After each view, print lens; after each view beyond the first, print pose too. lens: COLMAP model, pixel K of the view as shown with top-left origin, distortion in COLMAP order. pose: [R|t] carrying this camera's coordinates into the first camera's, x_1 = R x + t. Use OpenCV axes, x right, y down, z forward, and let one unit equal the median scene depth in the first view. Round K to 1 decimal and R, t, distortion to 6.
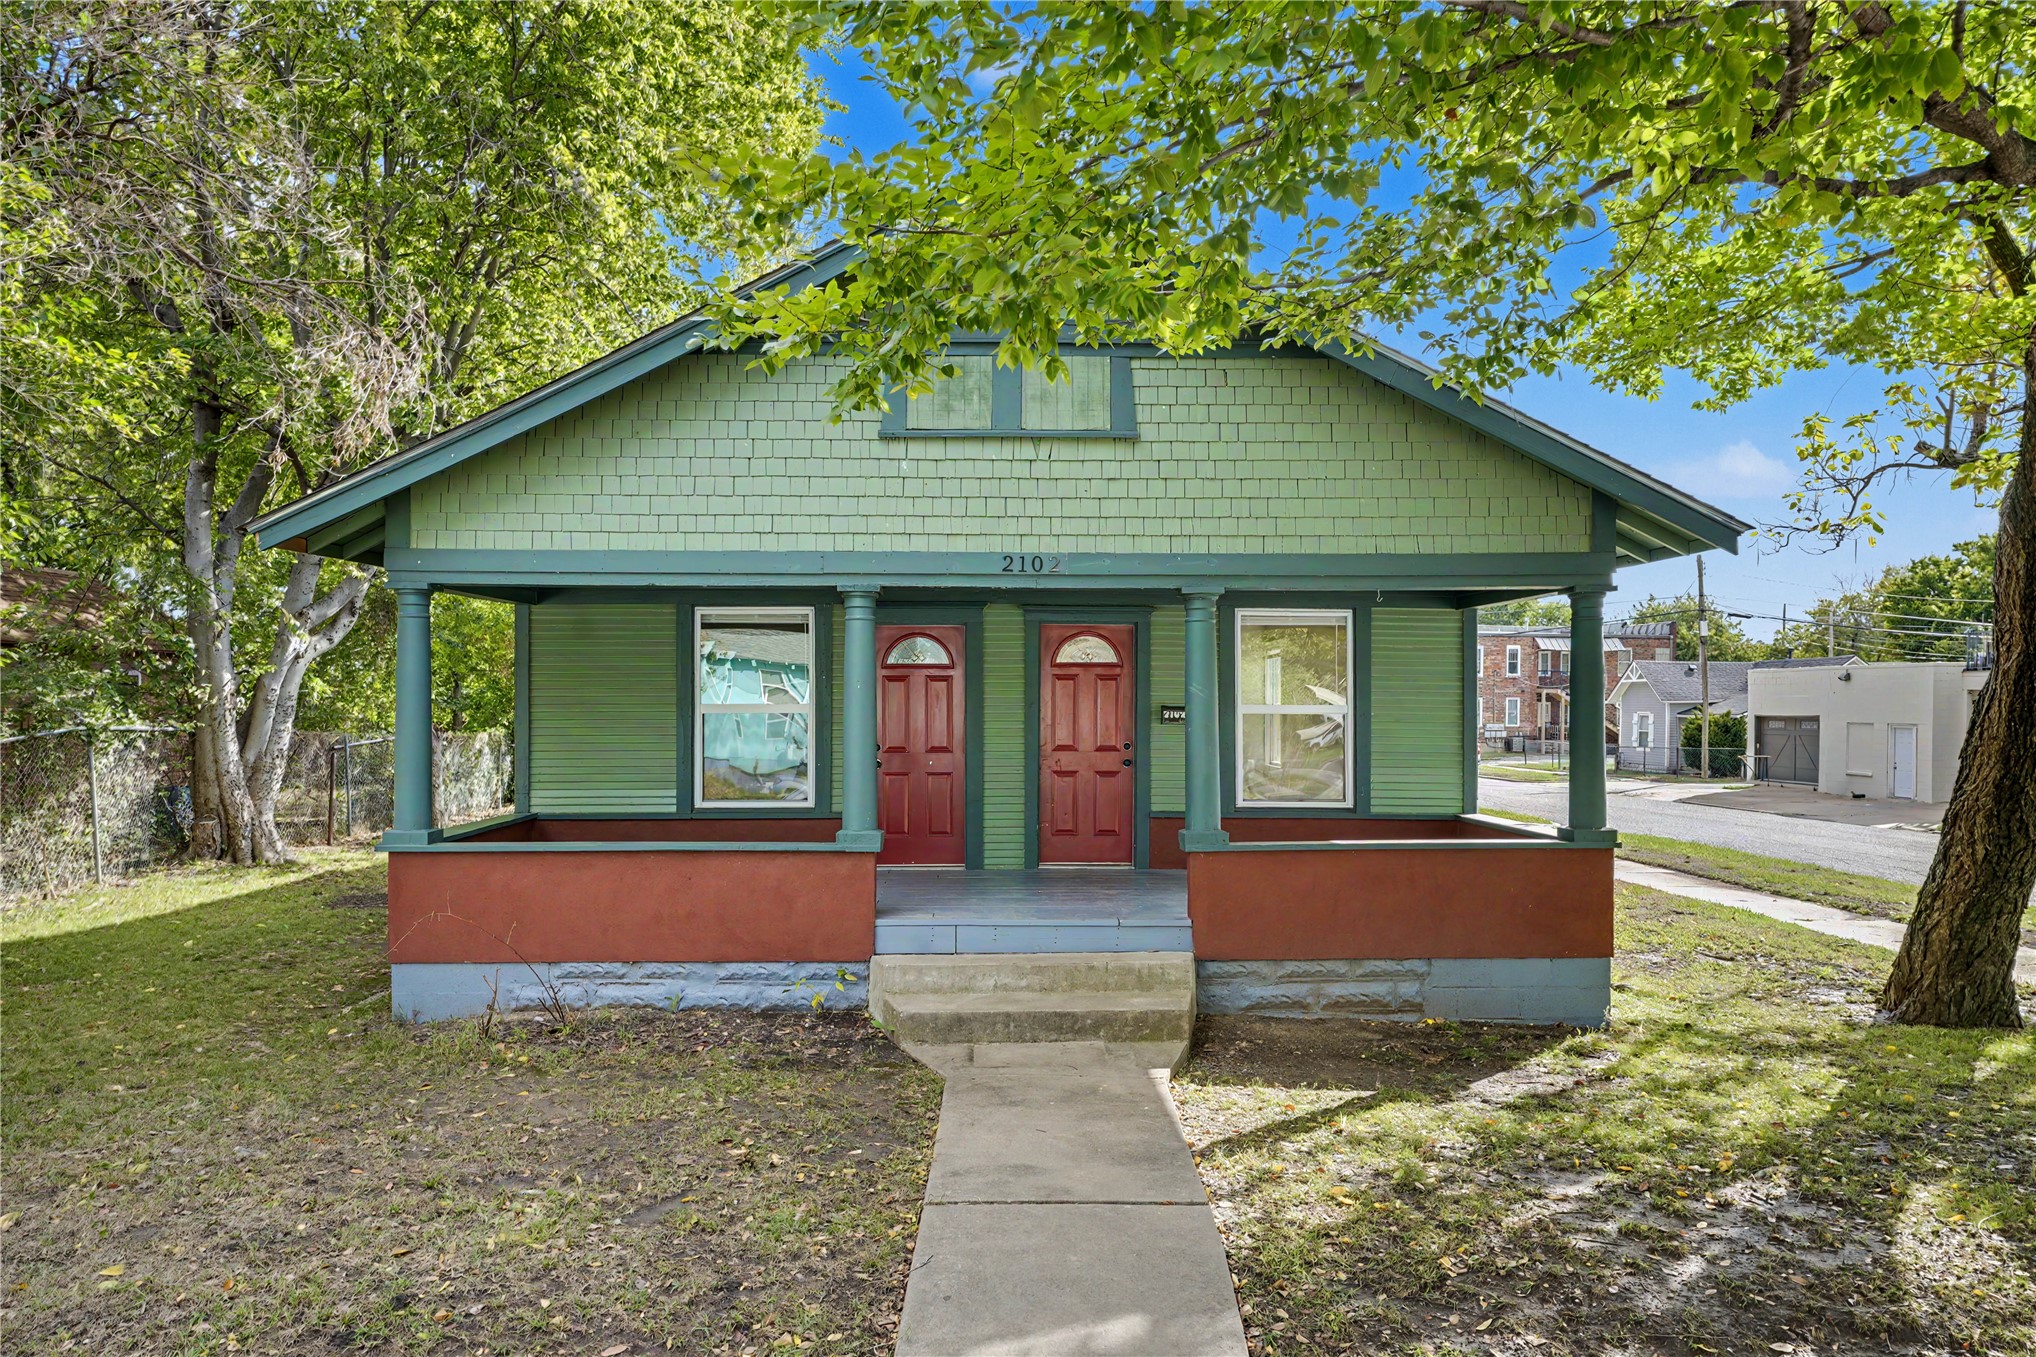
lens RADIAL K [[1363.6, 0, 1034.1], [0, 1363.6, 715.9], [0, 0, 1]] dist [0.003554, 0.004621]
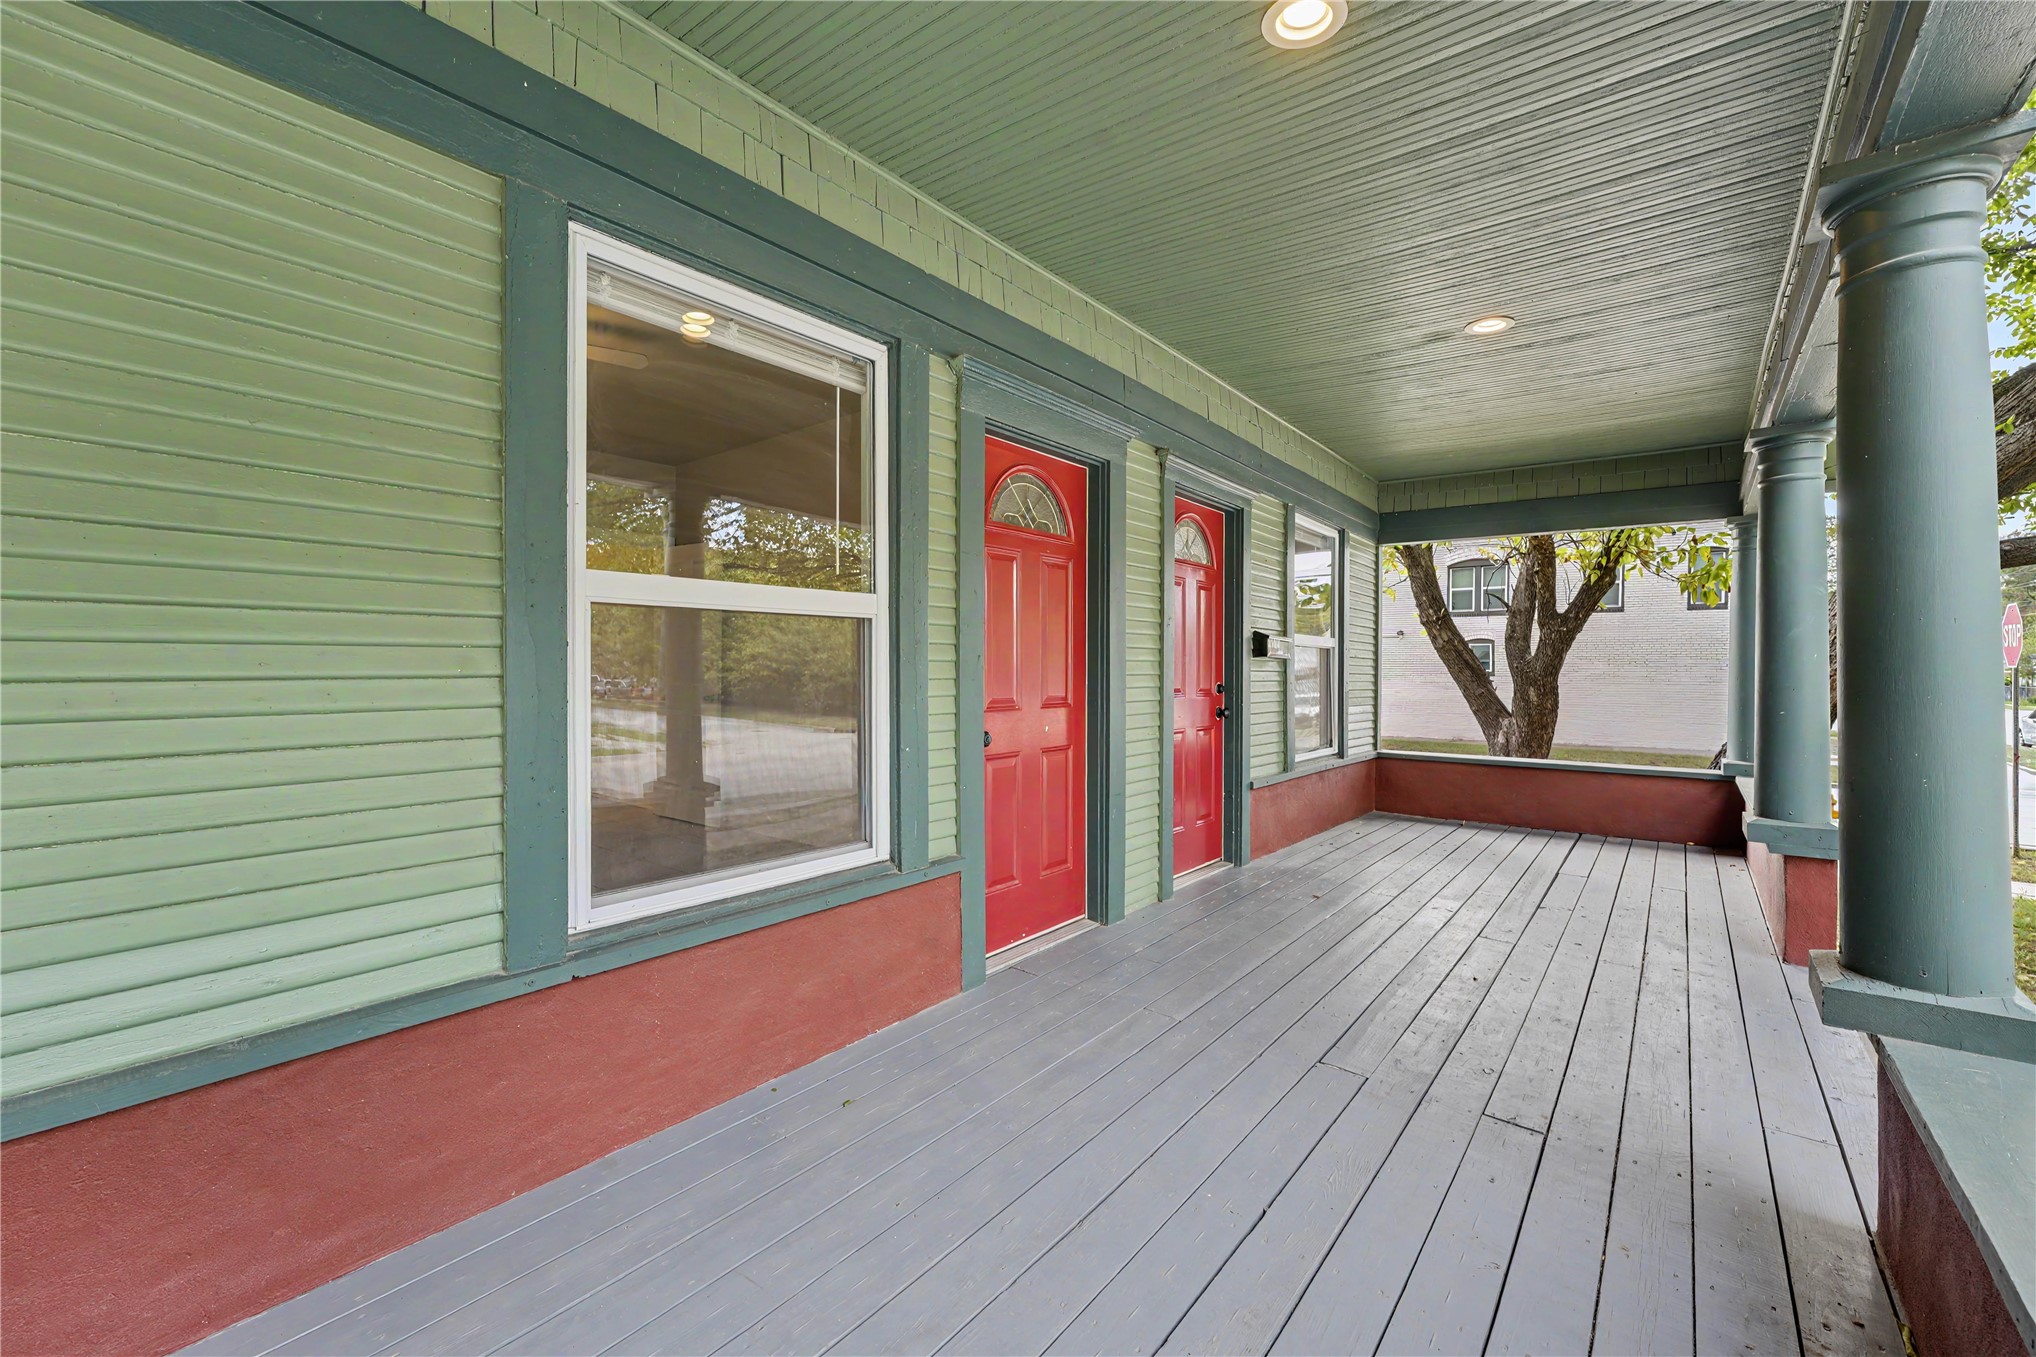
lens RADIAL K [[817.2, 0, 1018.9], [0, 817.2, 679.3], [0, 0, 1]] dist [-0.001487, 0.000175]
pose [[0.650797, -0.009989, 0.759186, -0.396683], [-0.005244, 0.999830, 0.017651, 0.013796], [-0.759234, -0.015469, 0.650634, 1.028732]]
